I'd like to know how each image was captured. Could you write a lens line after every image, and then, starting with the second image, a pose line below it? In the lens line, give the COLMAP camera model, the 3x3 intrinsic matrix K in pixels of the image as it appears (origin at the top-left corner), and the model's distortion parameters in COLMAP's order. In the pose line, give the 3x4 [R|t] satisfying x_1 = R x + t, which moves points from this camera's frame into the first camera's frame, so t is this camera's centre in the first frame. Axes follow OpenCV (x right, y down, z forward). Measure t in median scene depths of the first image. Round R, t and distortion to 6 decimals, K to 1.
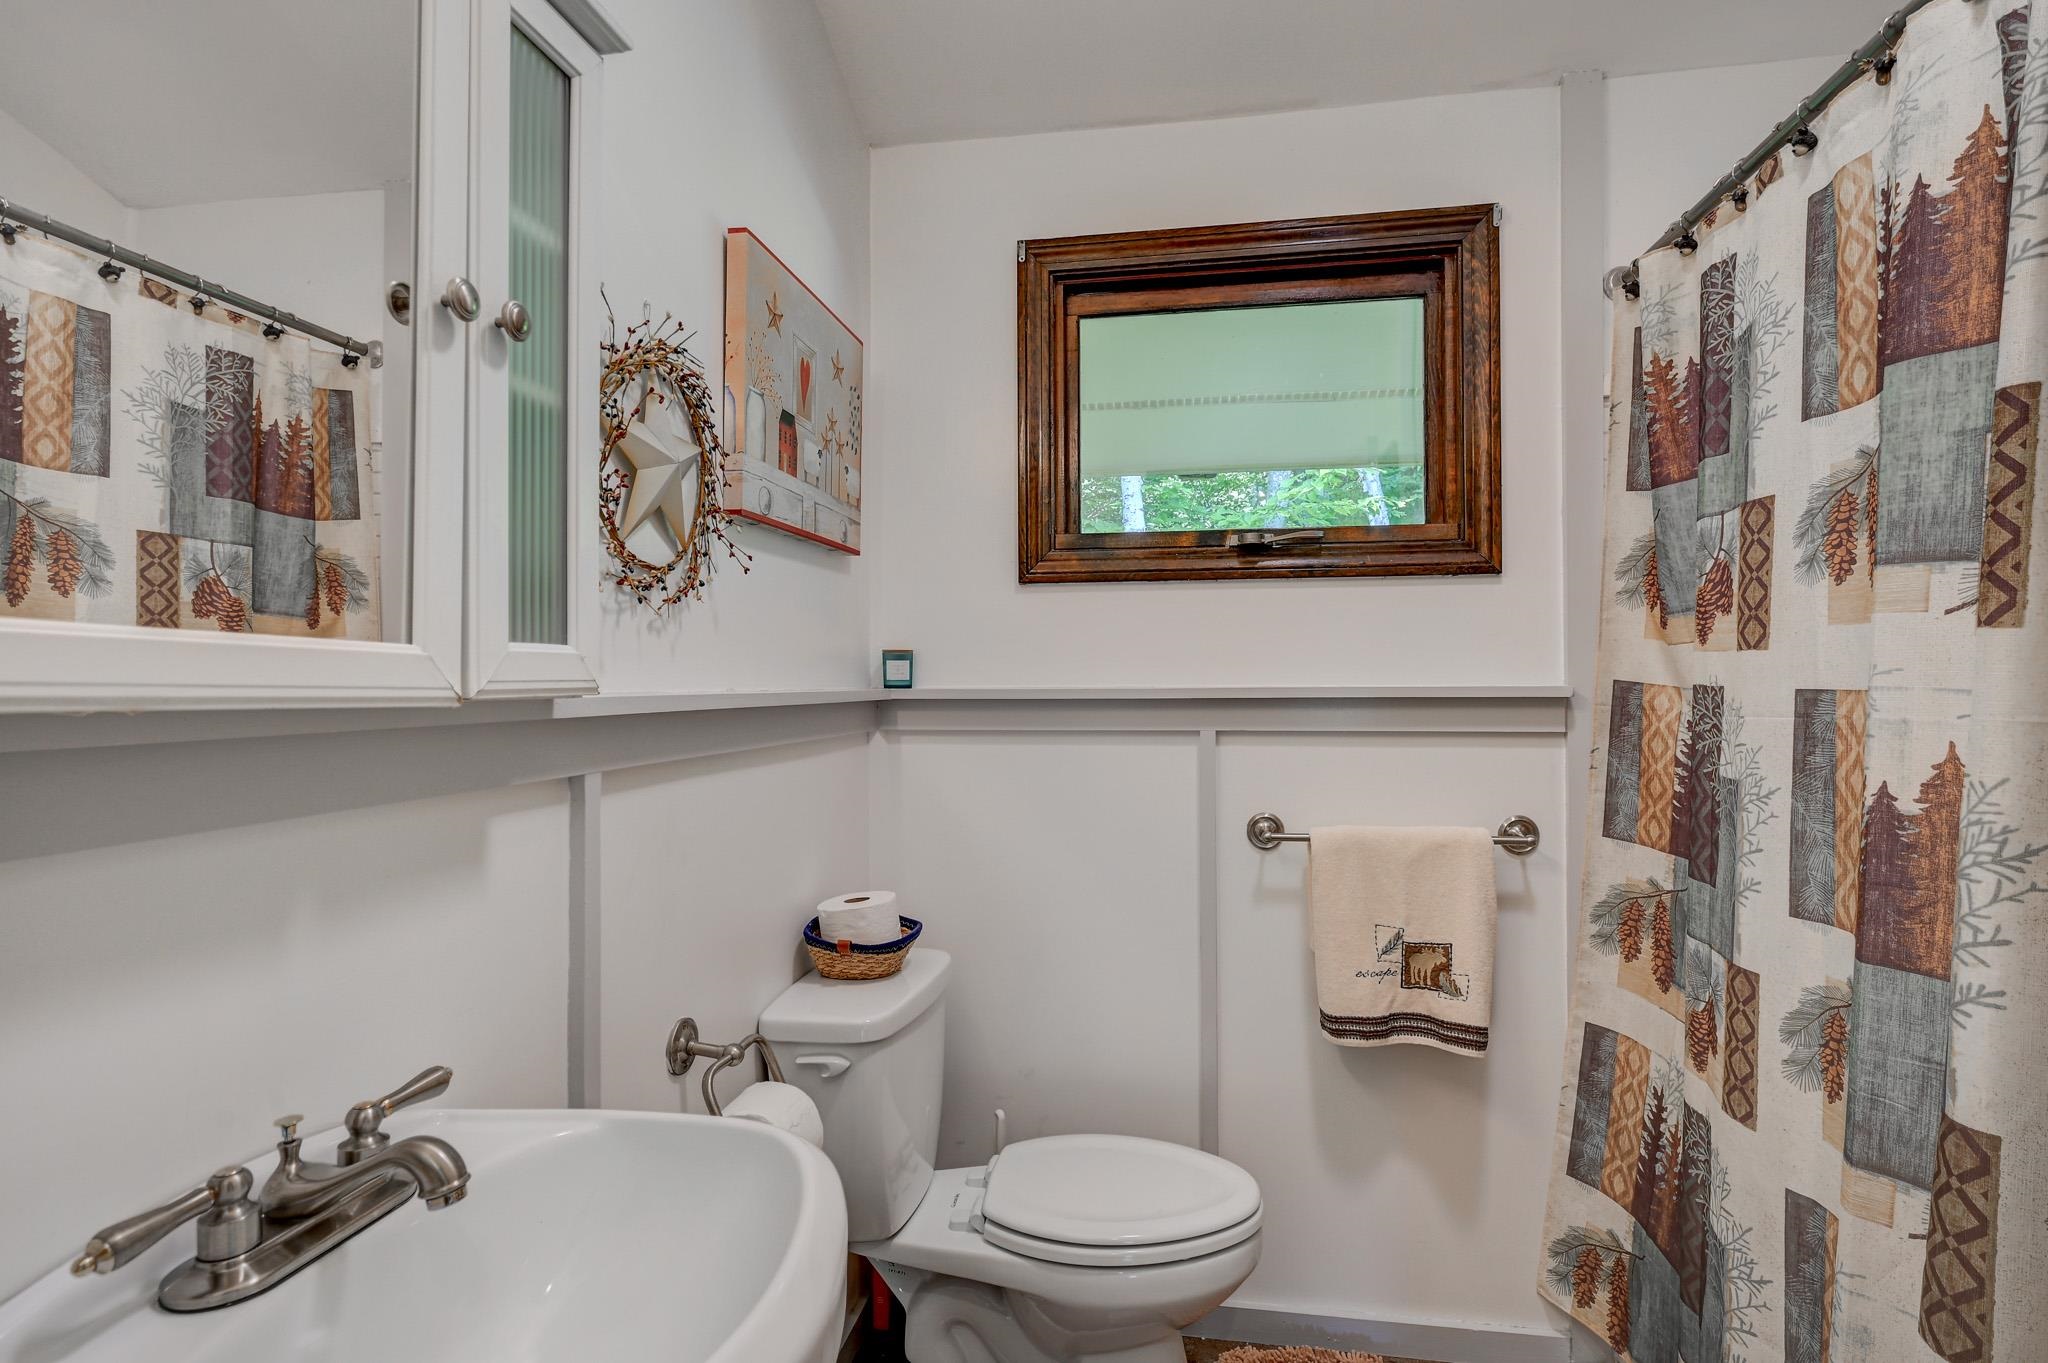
lens RADIAL K [[1028.0, 0, 1023.6], [0, 1028.0, 680.2], [0, 0, 1]] dist [-0.002350, 0.000879]
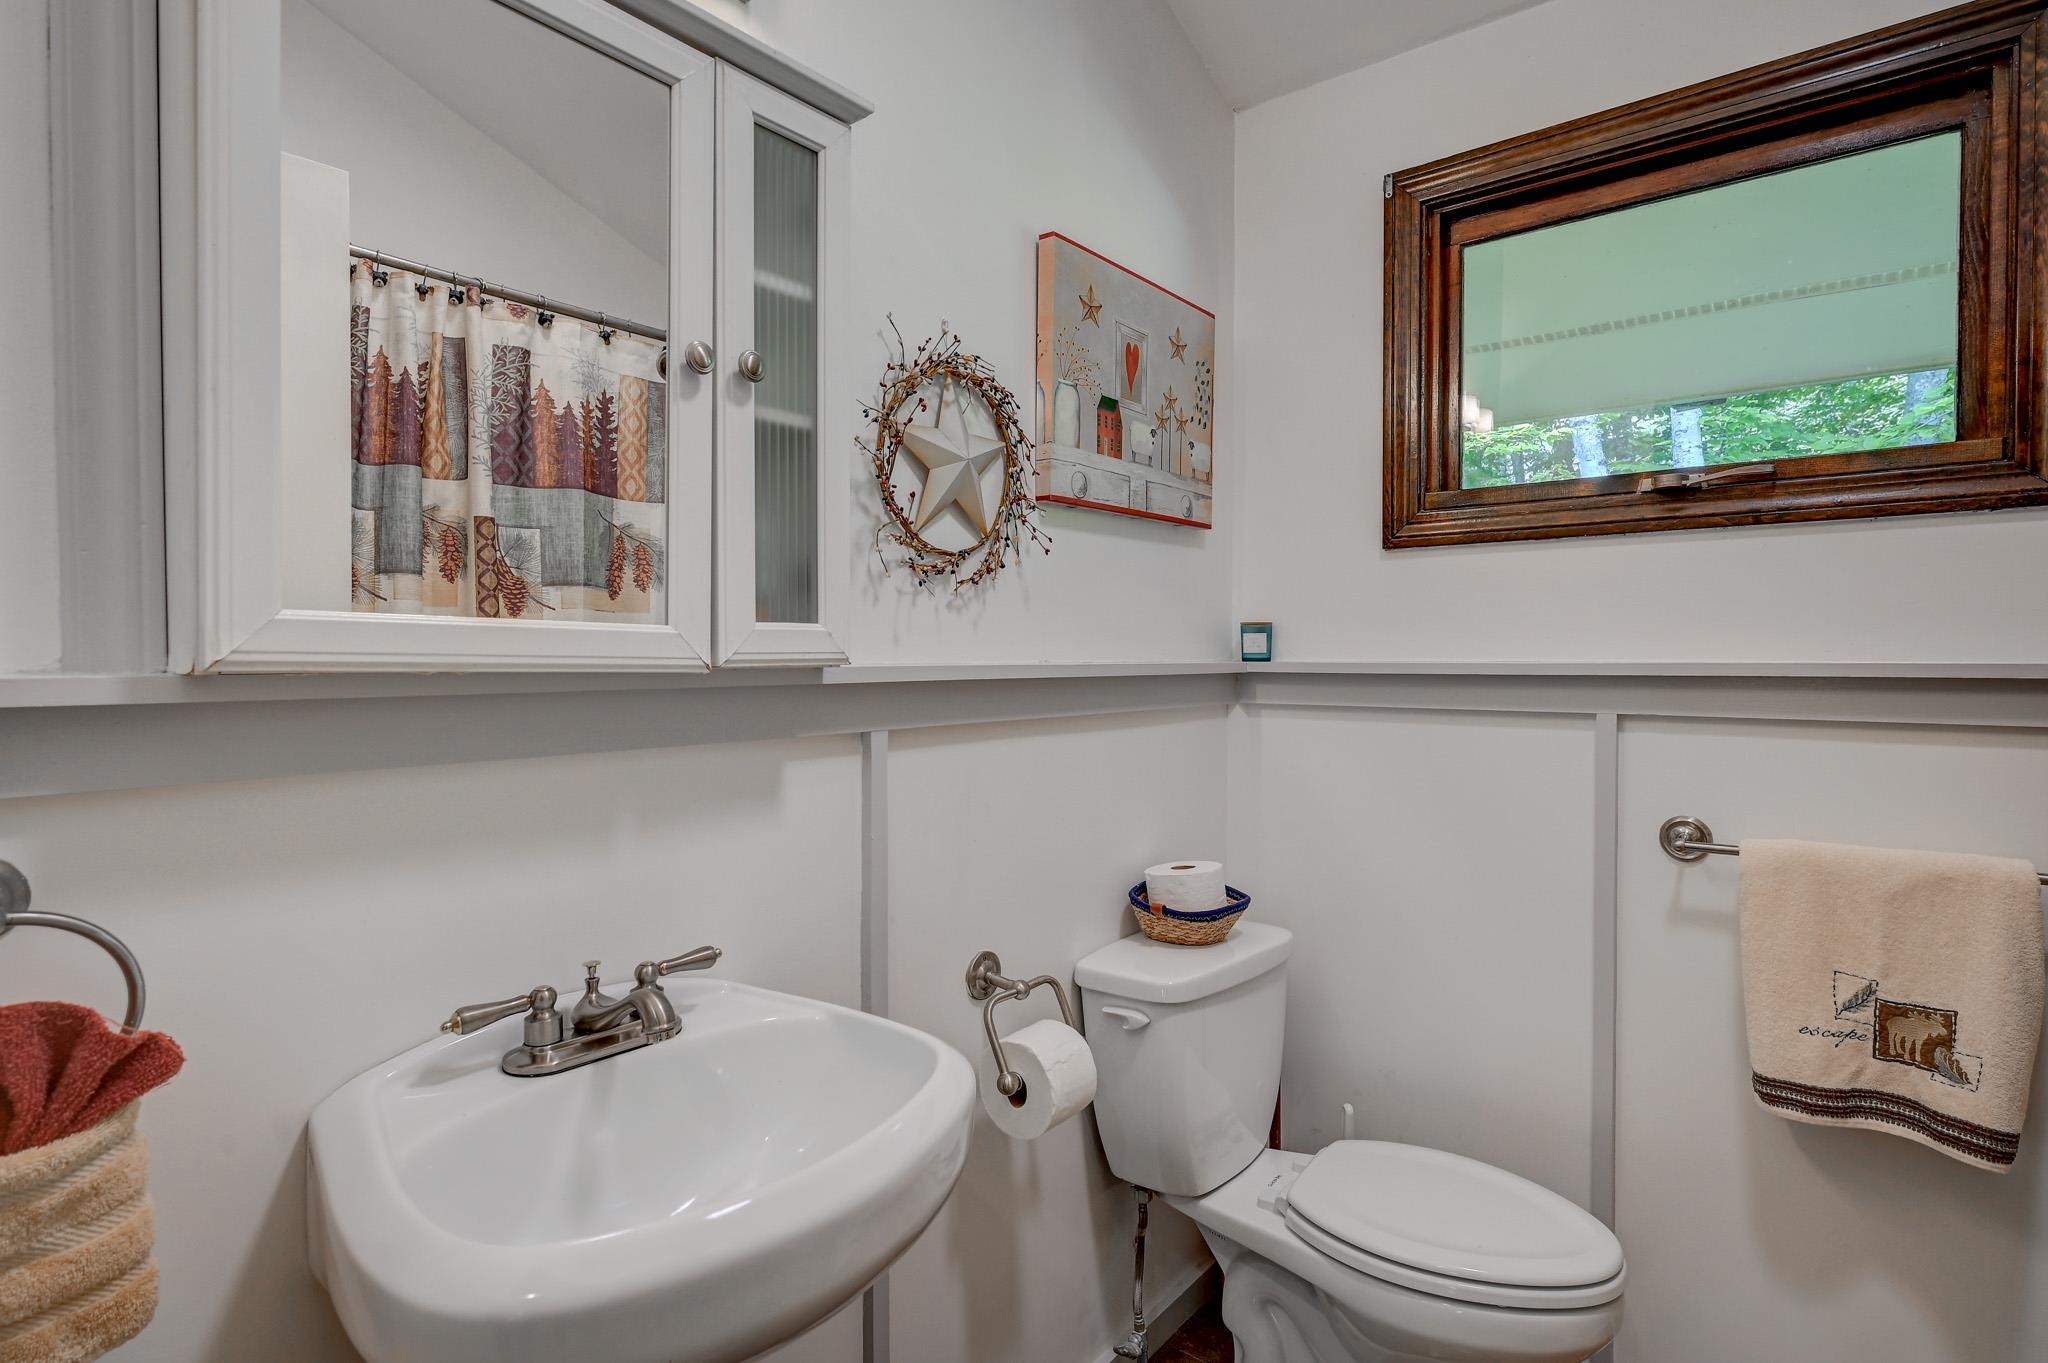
lens RADIAL K [[1028.0, 0, 996.6], [0, 1028.0, 679.6], [0, 0, 1]] dist [-0.002350, 0.000879]
pose [[0.868186, 0.014781, -0.496019, 0.179081], [-0.002089, 0.999656, 0.026133, 0.000044], [0.496235, -0.021653, 0.867918, 0.022448]]
